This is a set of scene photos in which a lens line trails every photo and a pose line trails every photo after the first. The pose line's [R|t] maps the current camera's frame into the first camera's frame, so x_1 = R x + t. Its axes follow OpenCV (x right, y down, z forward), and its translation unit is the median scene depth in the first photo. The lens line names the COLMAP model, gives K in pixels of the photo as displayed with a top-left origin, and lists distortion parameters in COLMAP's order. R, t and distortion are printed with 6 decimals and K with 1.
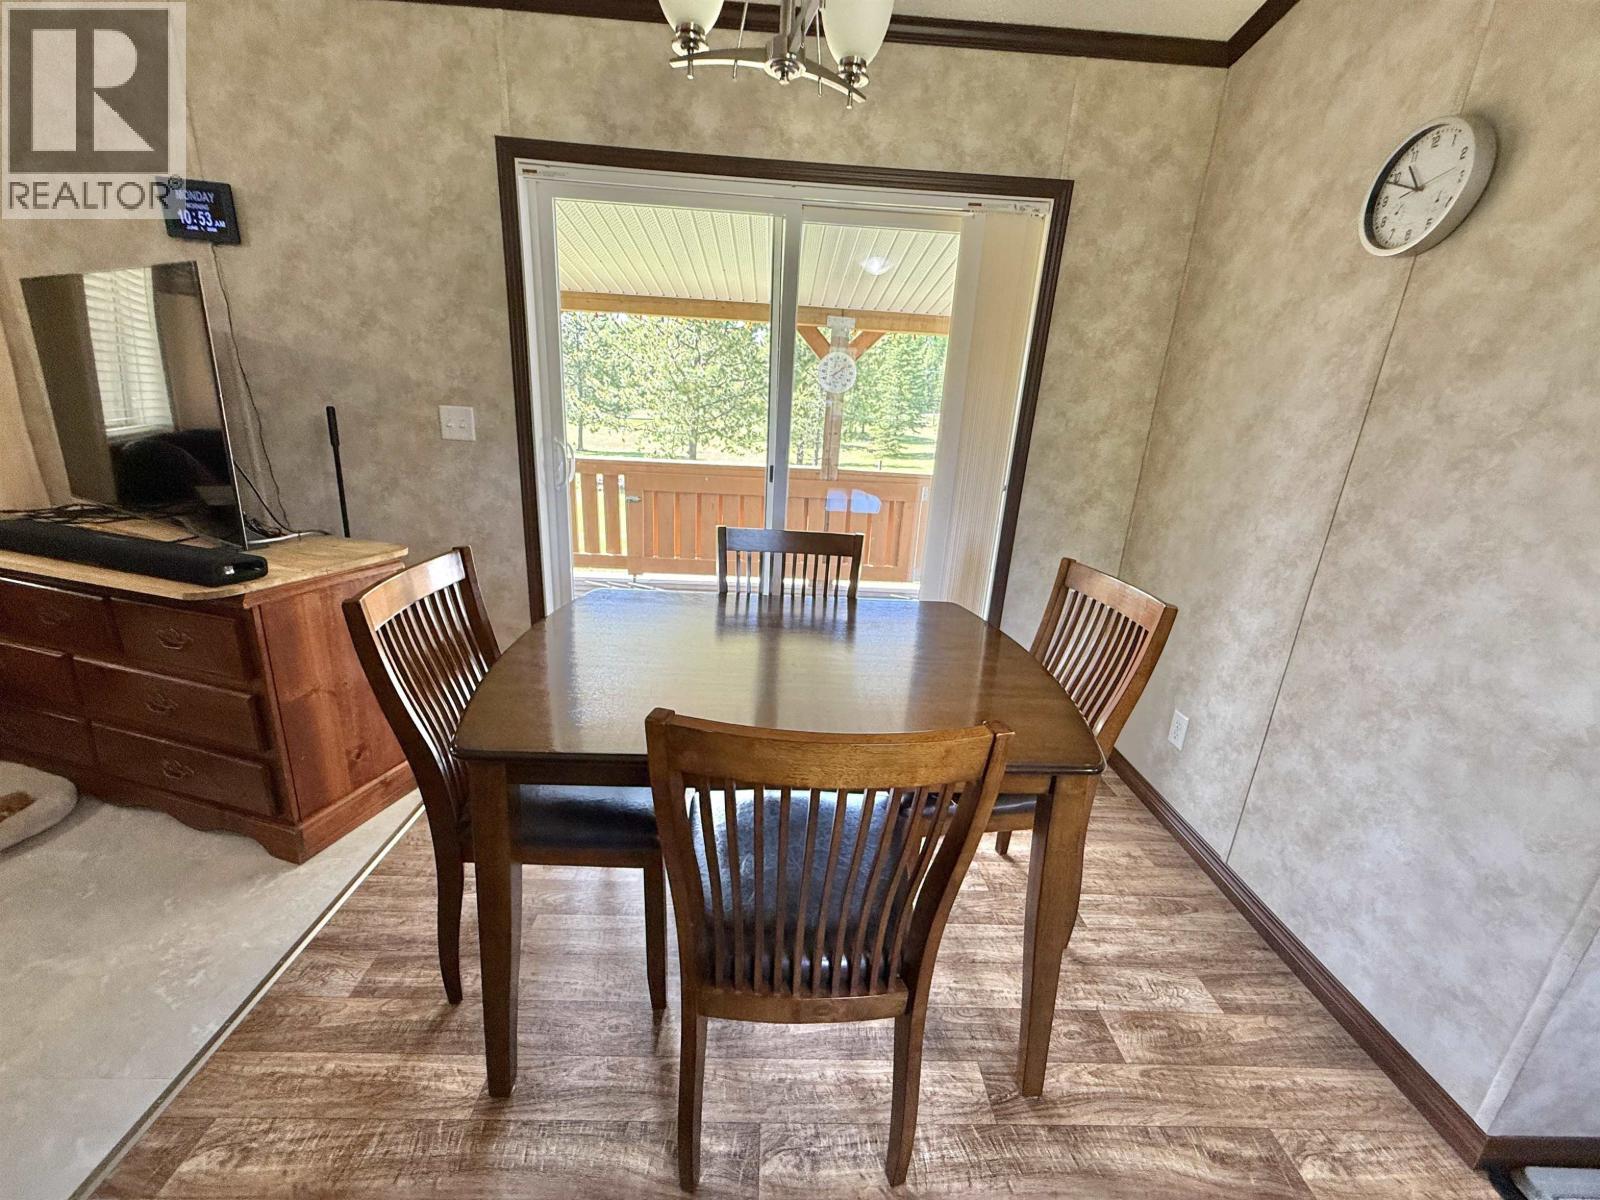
lens RADIAL K [[635.4, 0, 796.9], [0, 635.4, 600.2], [0, 0, 1]] dist [-0.000487, -0.000212]
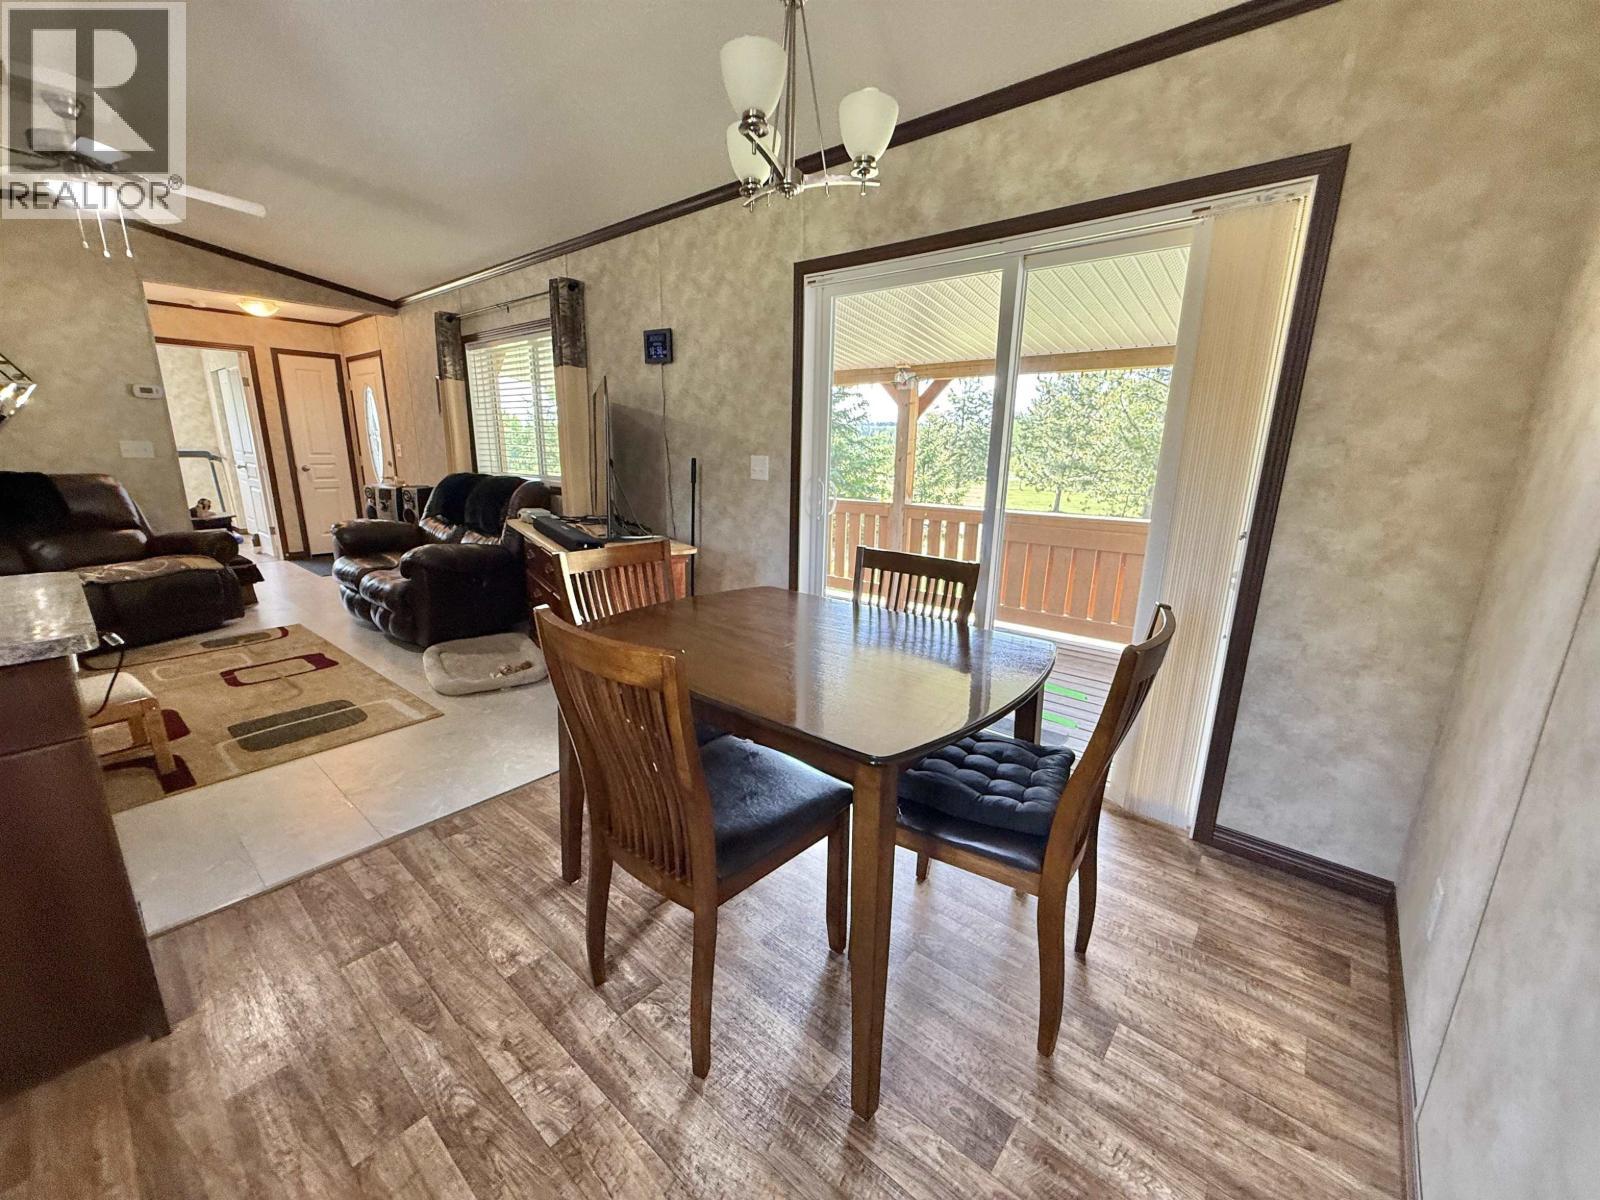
lens RADIAL K [[635.4, 0, 796.9], [0, 635.4, 600.2], [0, 0, 1]] dist [-0.000487, -0.000212]
pose [[0.745434, 0.116106, -0.656389, 0.526414], [-0.179639, 0.983273, -0.030081, 0.034179], [0.641917, 0.140336, 0.753822, 0.061308]]
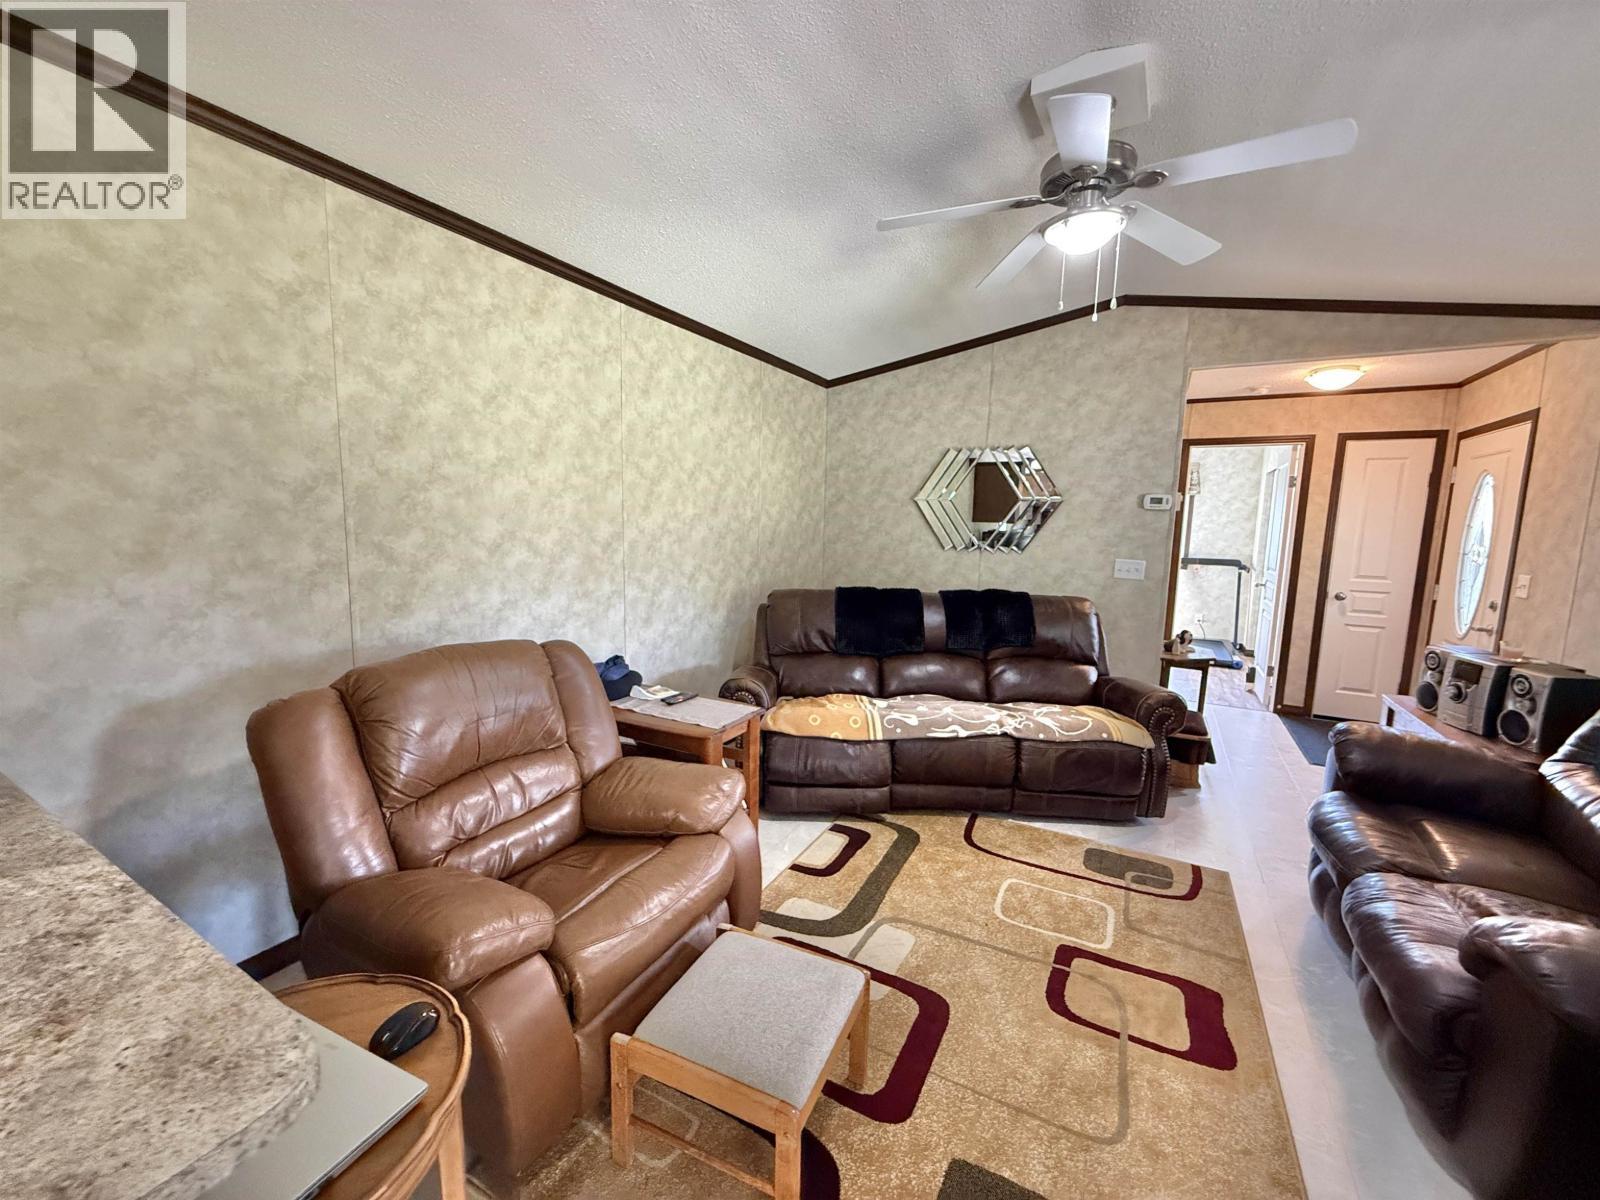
lens RADIAL K [[635.4, 0, 796.9], [0, 635.4, 600.2], [0, 0, 1]] dist [-0.000487, -0.000212]
pose [[-0.511816, 0.042208, -0.858058, -0.614810], [-0.308552, 0.923118, 0.229454, -0.185679], [0.801773, 0.382194, -0.459443, 0.295431]]
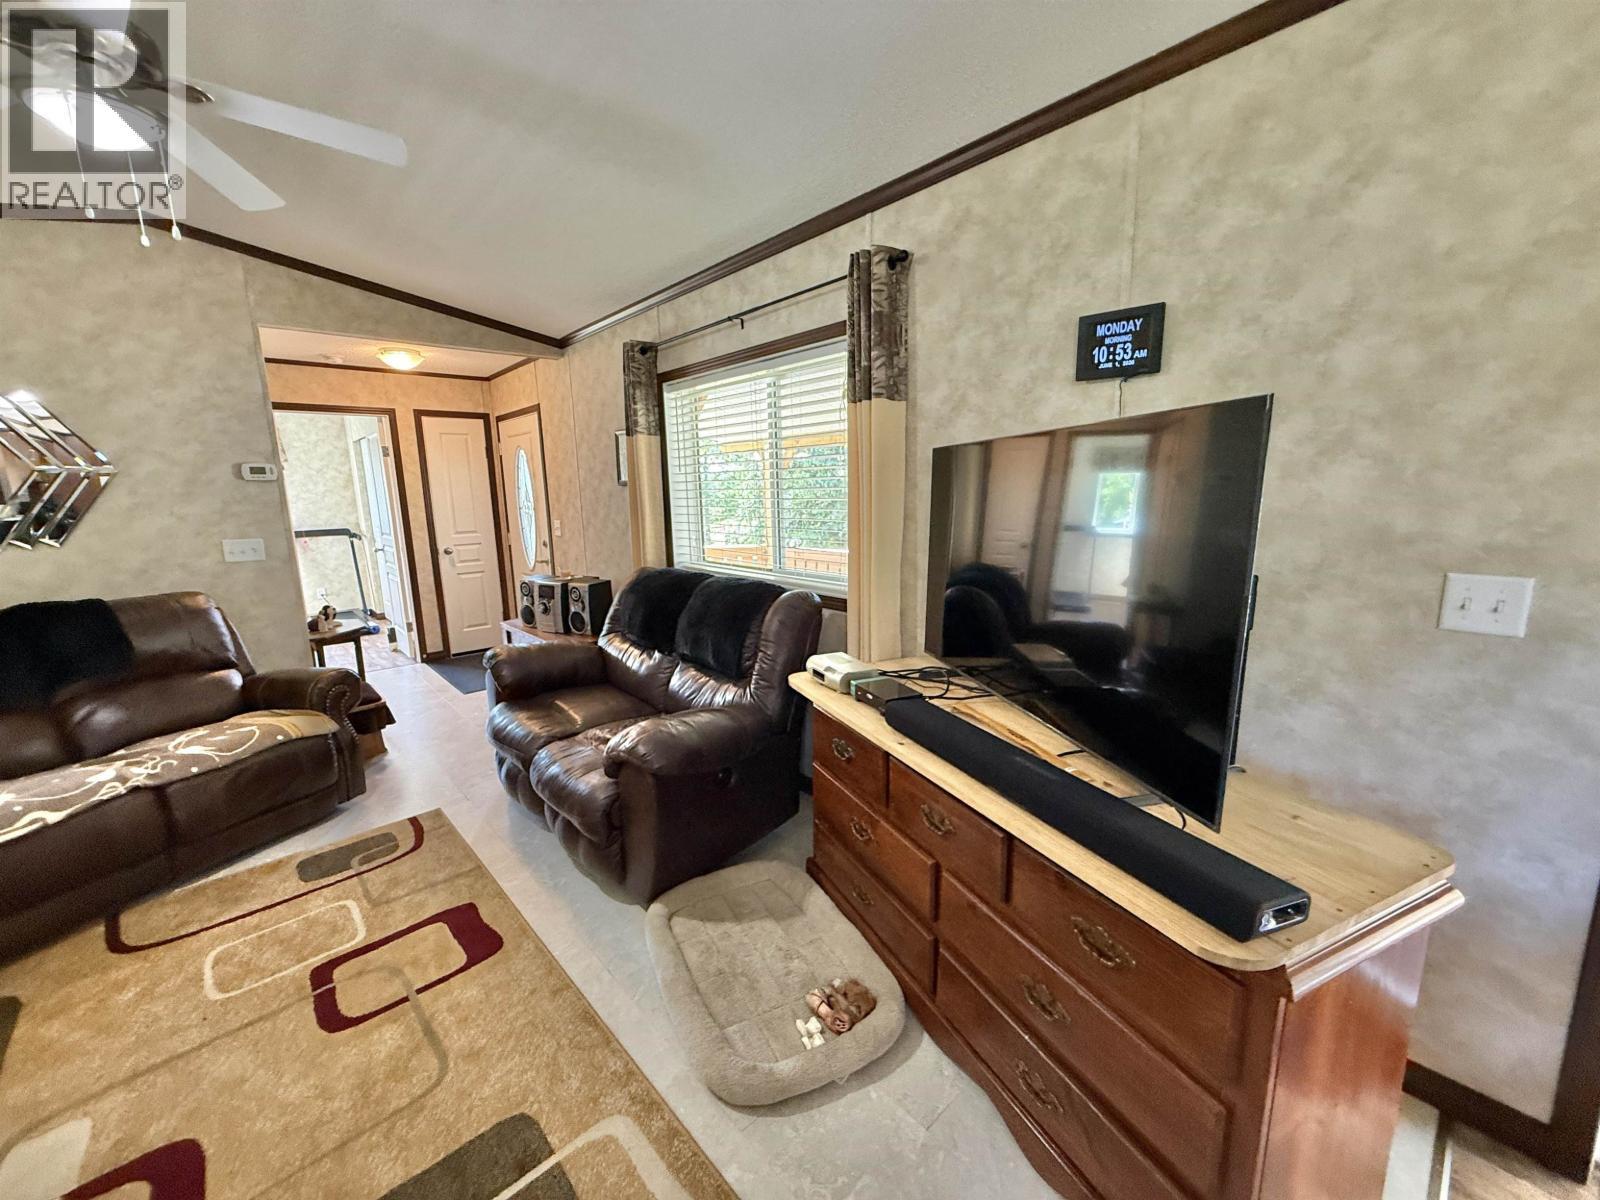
lens RADIAL K [[634.3, 0, 797.8], [0, 634.3, 601.4], [0, 0, 1]] dist [-0.001323, -0.000032]
pose [[0.644615, 0.066561, -0.761604, -0.568412], [-0.175309, 0.982527, -0.062510, -0.159519], [0.744136, 0.173811, 0.645021, 0.214505]]
